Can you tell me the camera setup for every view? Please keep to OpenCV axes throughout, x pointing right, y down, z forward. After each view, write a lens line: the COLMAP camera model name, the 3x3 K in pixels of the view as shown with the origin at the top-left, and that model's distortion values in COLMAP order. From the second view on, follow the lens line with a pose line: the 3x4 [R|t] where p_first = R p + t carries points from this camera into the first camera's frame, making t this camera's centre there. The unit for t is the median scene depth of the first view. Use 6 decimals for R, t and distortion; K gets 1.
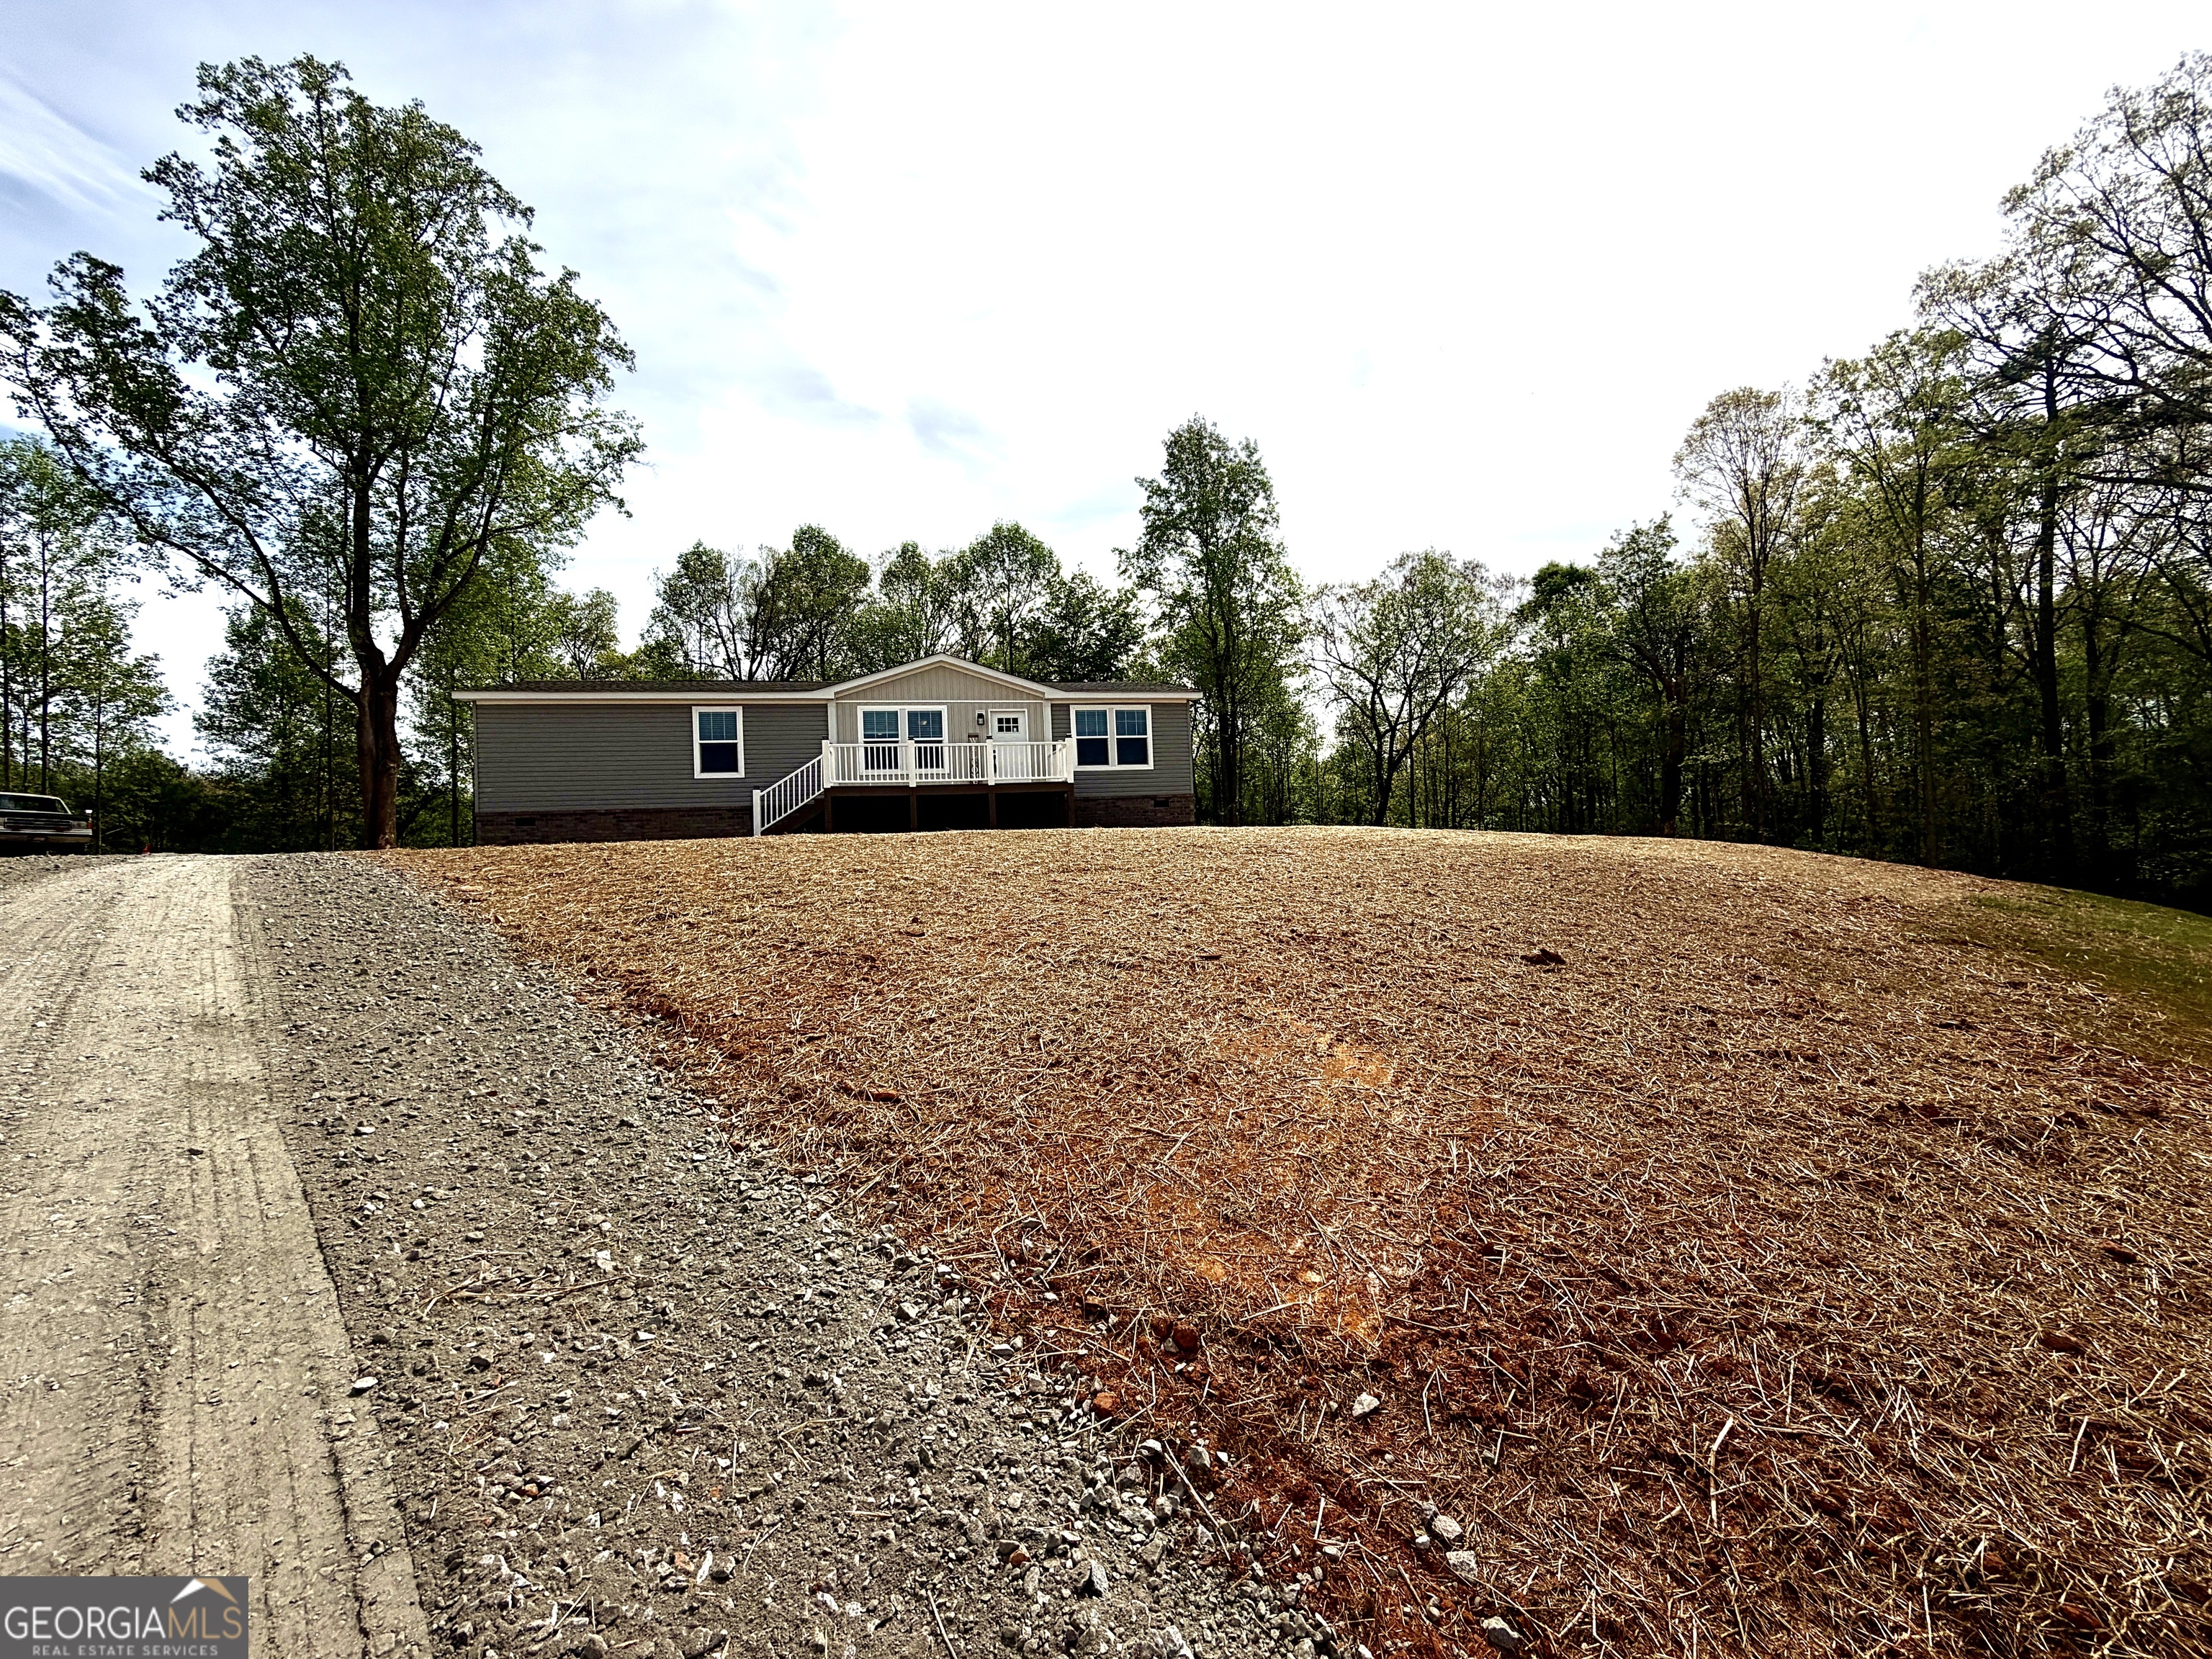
lens RADIAL K [[891.9, 0, 1106.0], [0, 891.9, 829.5], [0, 0, 1]] dist [-0.000952, -0.000048]
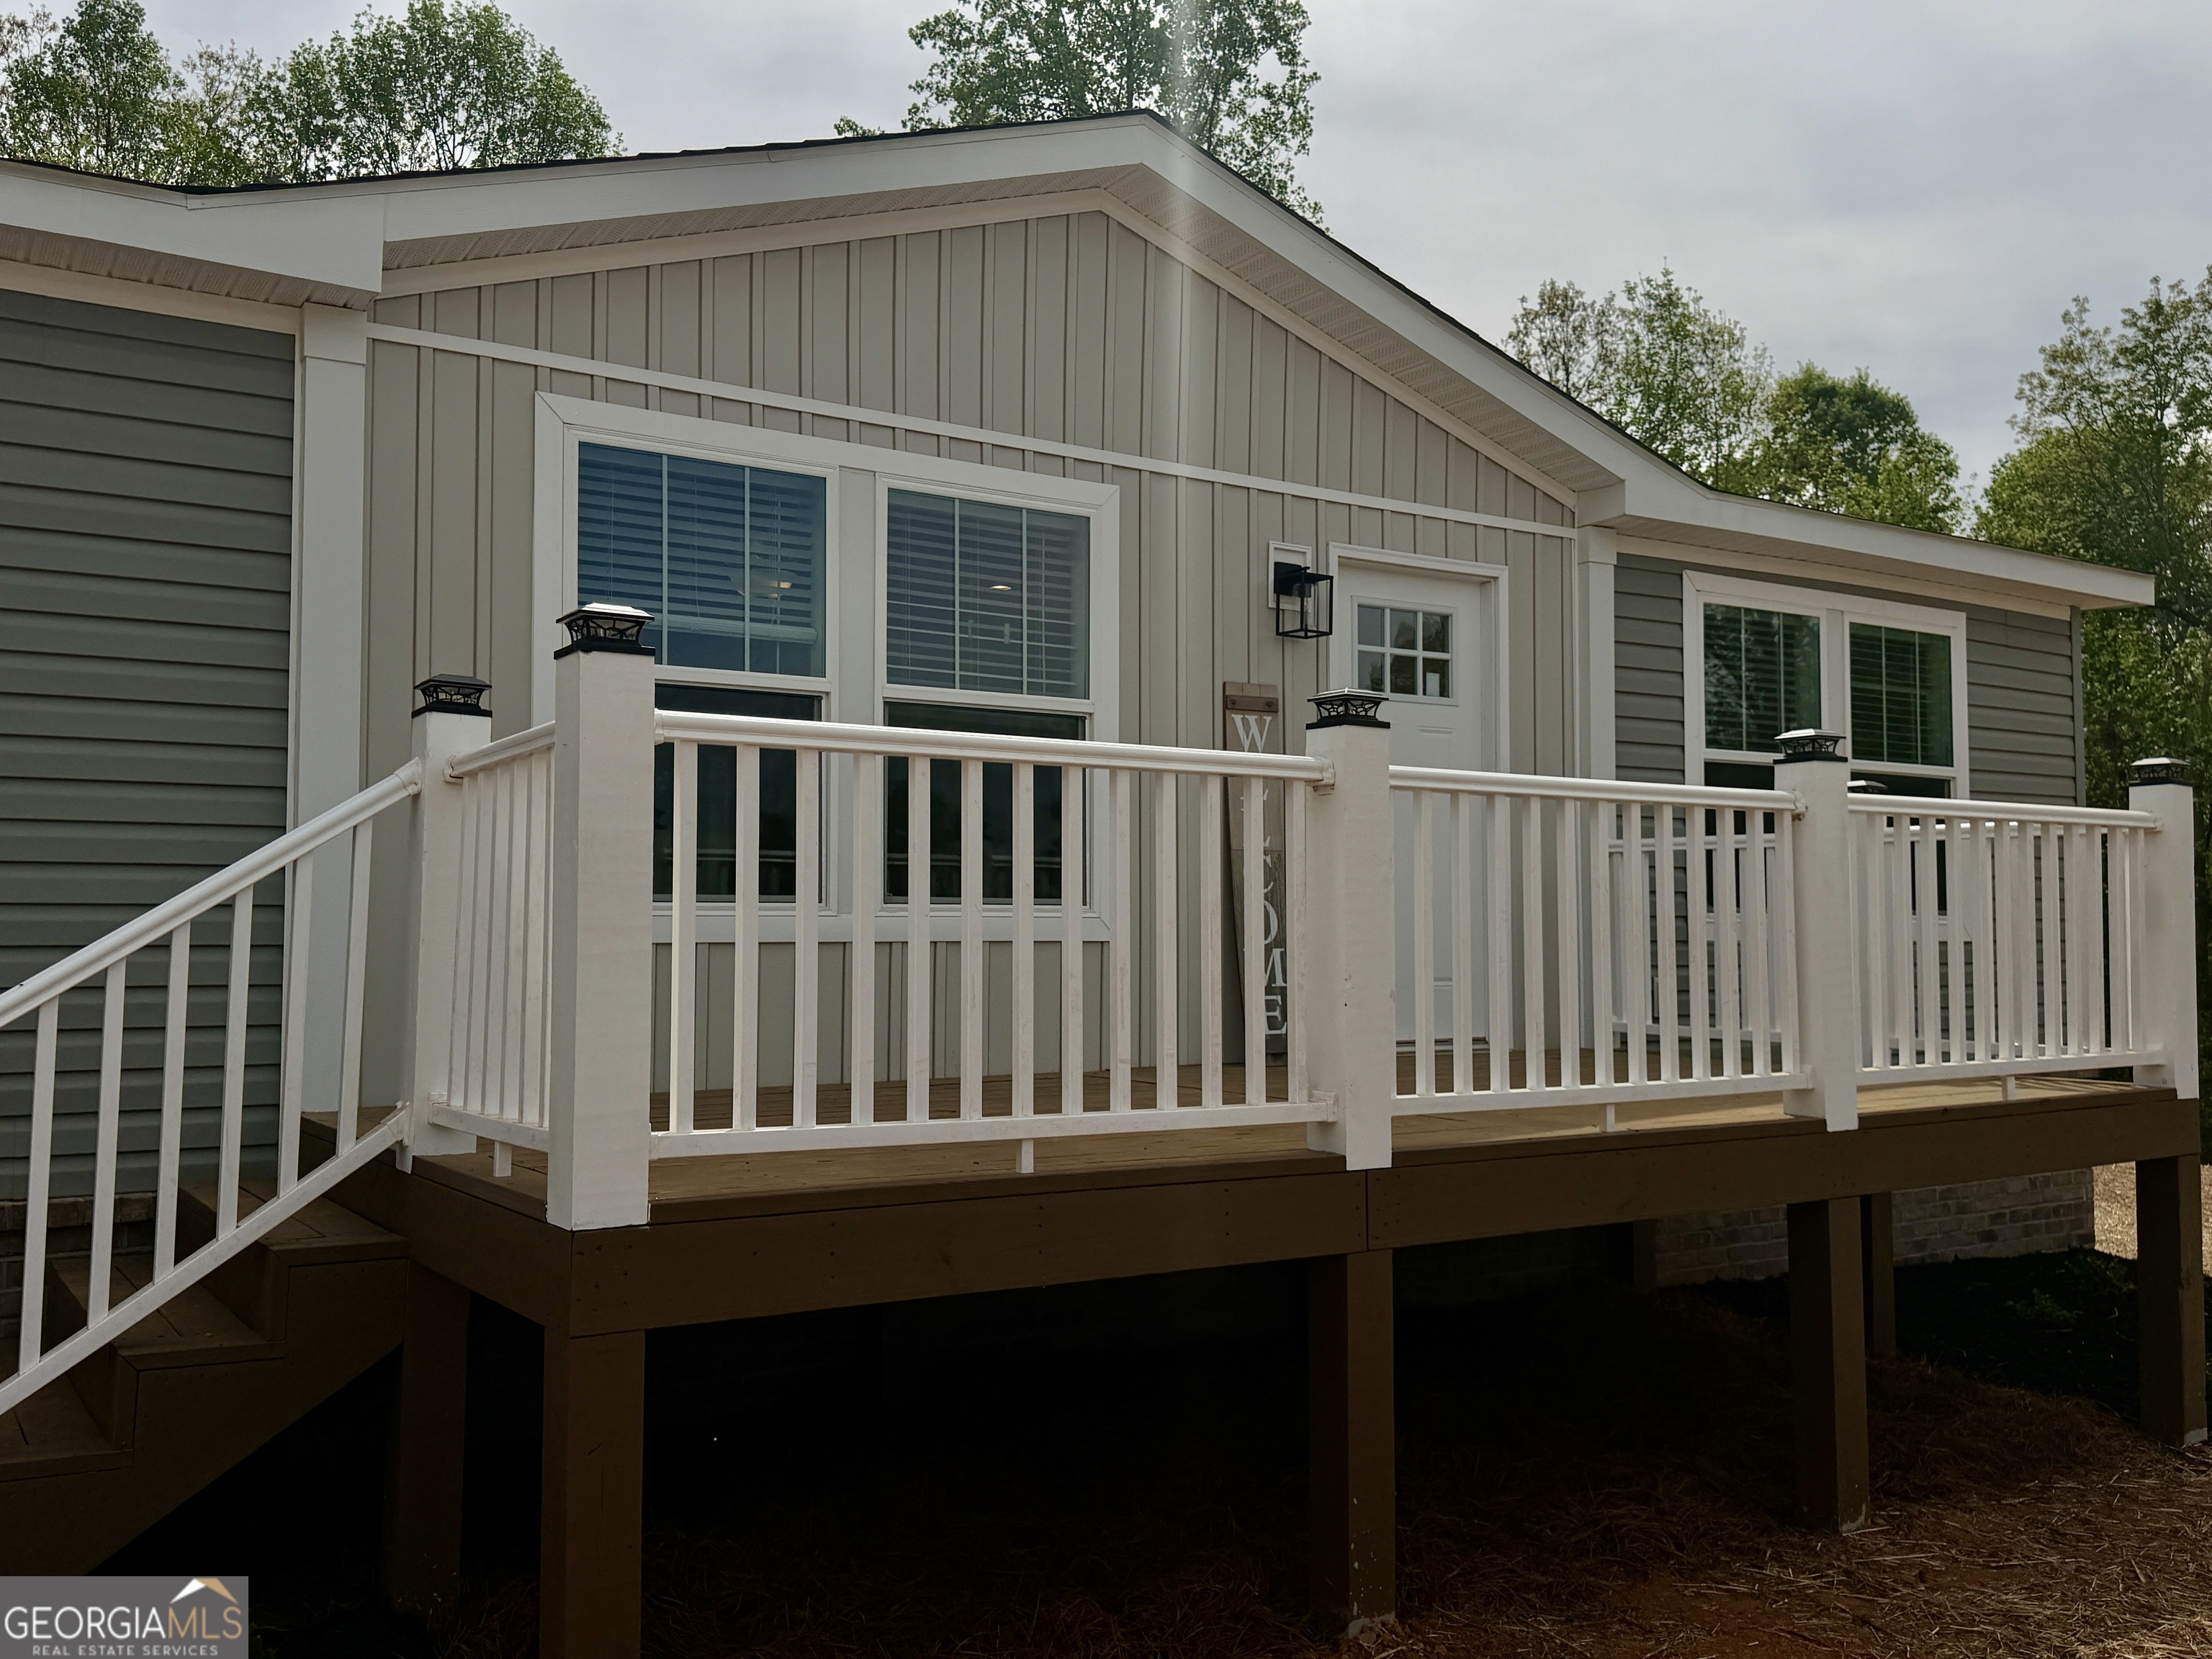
lens RADIAL K [[1858.8, 0, 1106.0], [0, 1858.8, 829.5], [0, 0, 1]] dist [0.003731, -0.005964]
pose [[0.926512, 0.052858, 0.372533, -0.286803], [-0.039239, 0.998258, -0.044050, -0.067408], [-0.374213, 0.026195, 0.926973, 0.706767]]
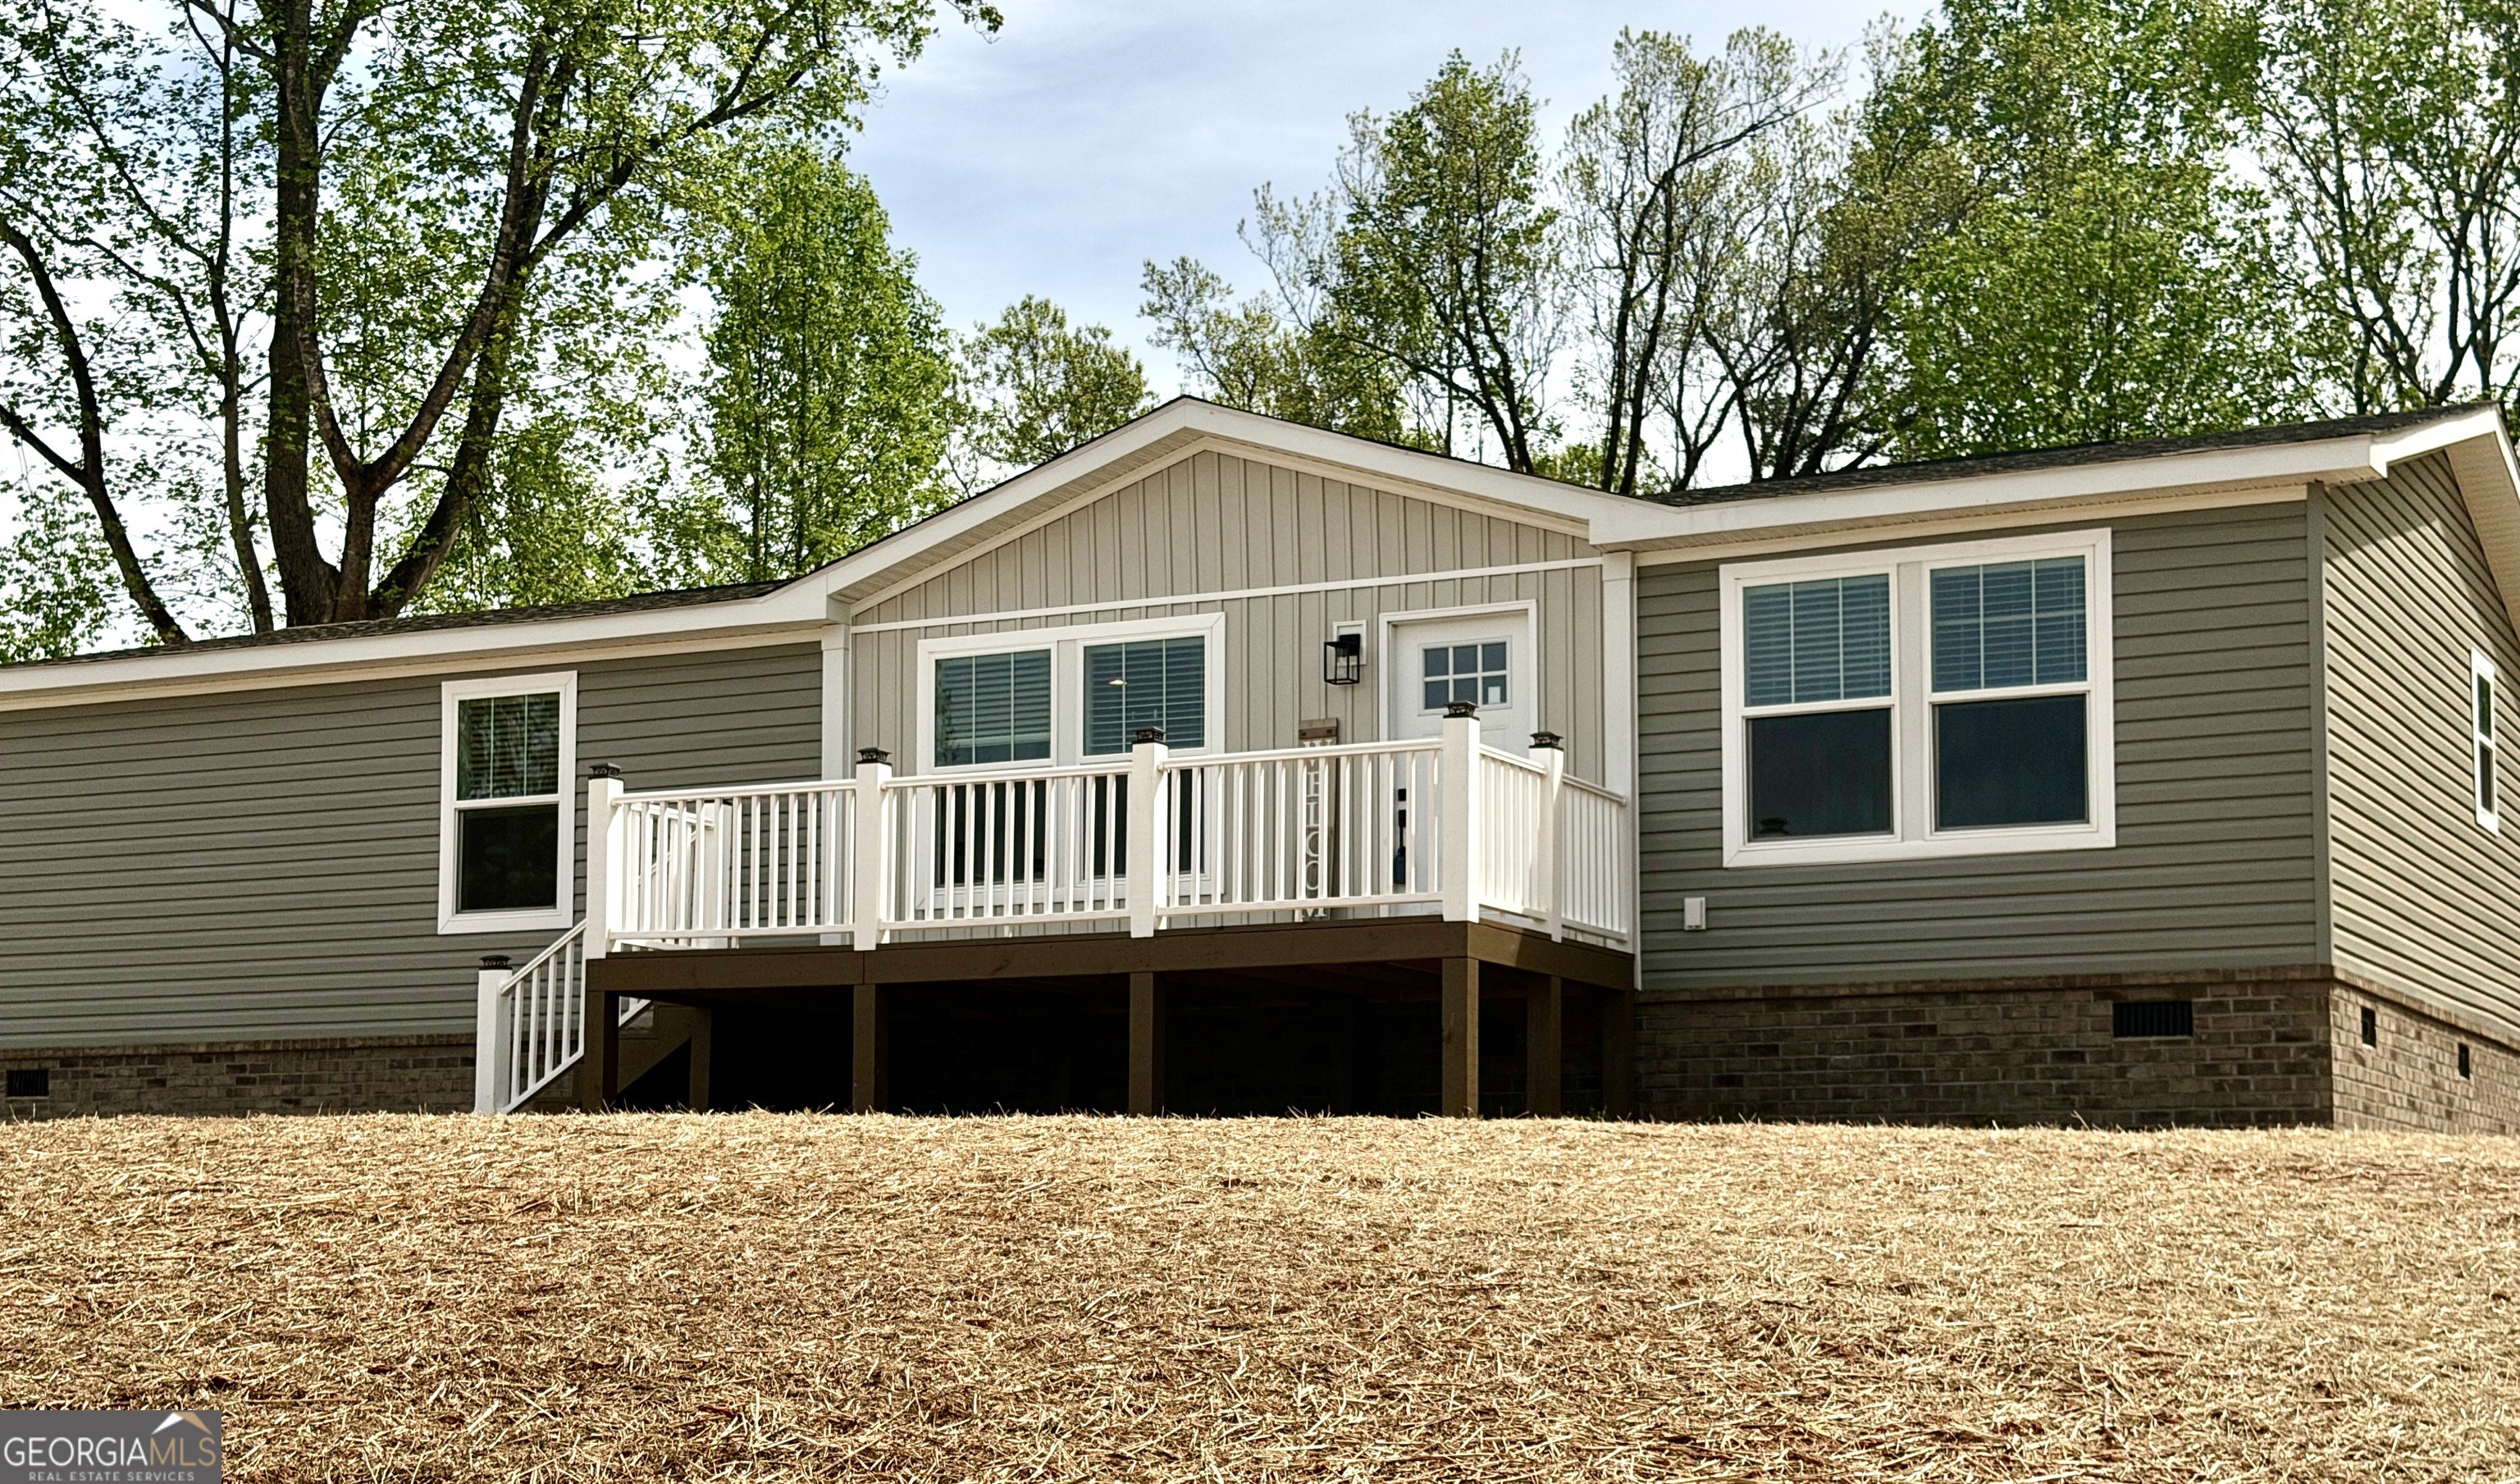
lens RADIAL K [[3494.8, 0, 1260.0], [0, 3494.8, 742.0], [0, 0, 1]] dist [0.151936, 0.004222]
pose [[0.774365, -0.049093, -0.630832, 0.420728], [-0.010885, 0.995804, -0.090858, -0.017101], [0.632646, 0.077224, 0.770581, 0.271439]]
